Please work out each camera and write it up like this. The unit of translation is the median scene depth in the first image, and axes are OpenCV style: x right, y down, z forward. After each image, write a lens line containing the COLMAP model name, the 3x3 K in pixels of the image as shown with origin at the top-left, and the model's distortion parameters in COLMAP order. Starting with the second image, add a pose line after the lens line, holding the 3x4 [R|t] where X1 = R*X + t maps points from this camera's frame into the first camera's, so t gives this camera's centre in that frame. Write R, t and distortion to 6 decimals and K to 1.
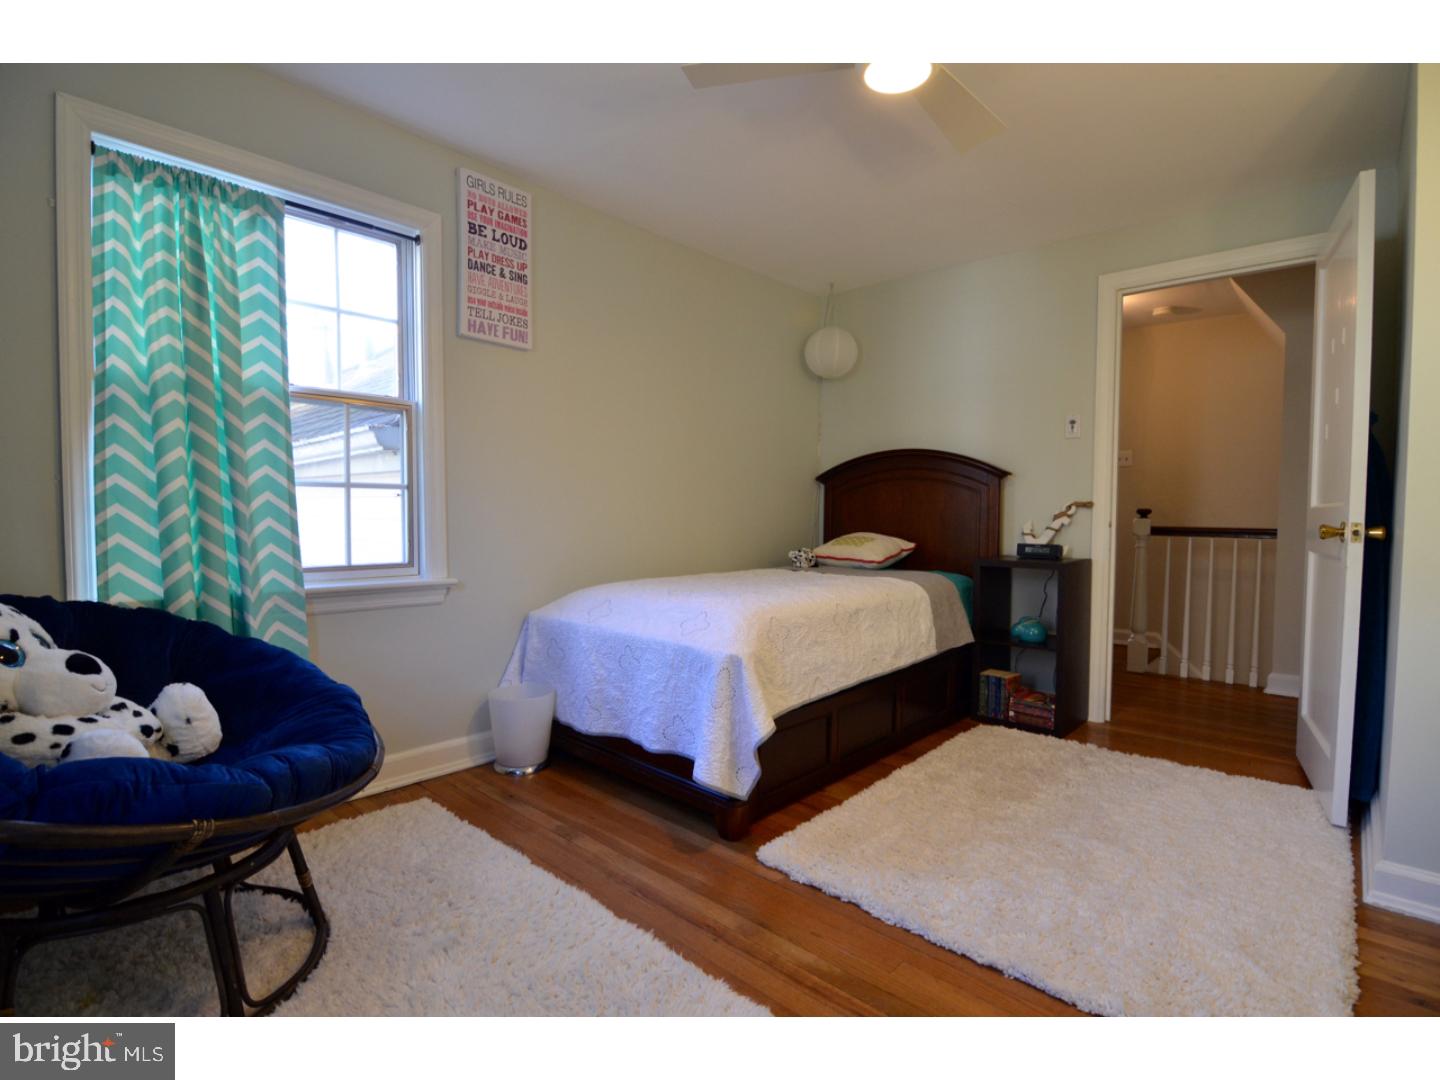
lens RADIAL K [[698.9, 0, 722.8], [0, 698.9, 541.2], [0, 0, 1]] dist [-0.011148, -0.001379]
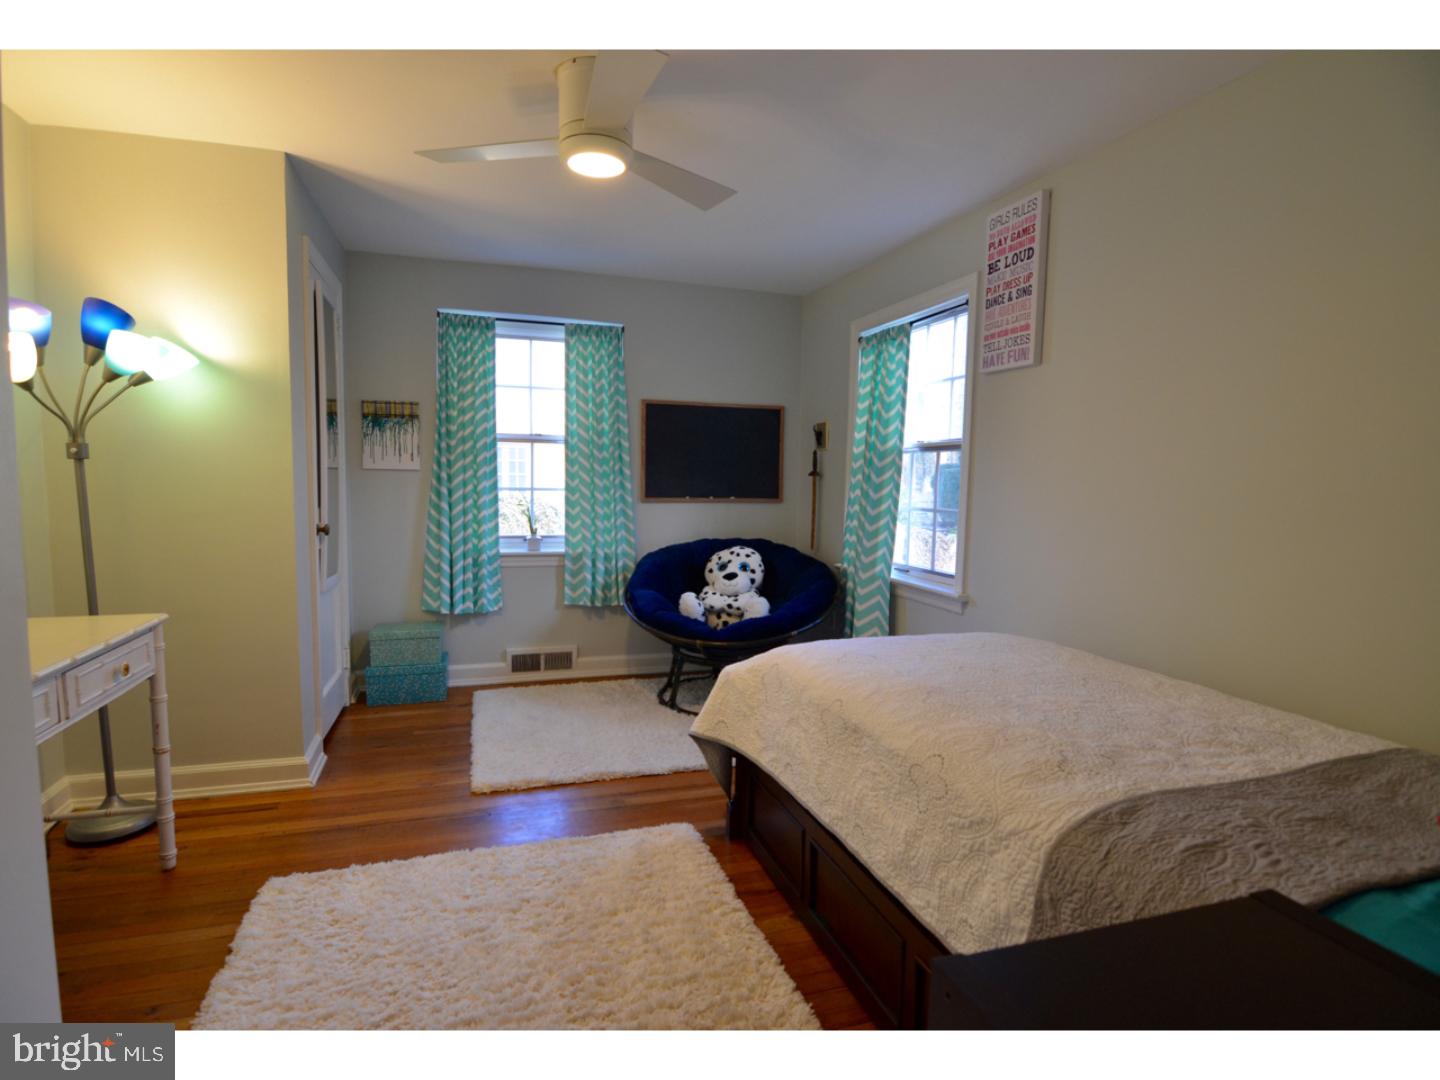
lens RADIAL K [[698.9, 0, 719.3], [0, 698.9, 545.7], [0, 0, 1]] dist [-0.011148, -0.001379]
pose [[-0.466034, 0.061172, -0.882650, 0.770507], [-0.063495, 0.992722, 0.102326, -0.113079], [0.882486, 0.103731, -0.458758, 1.141035]]
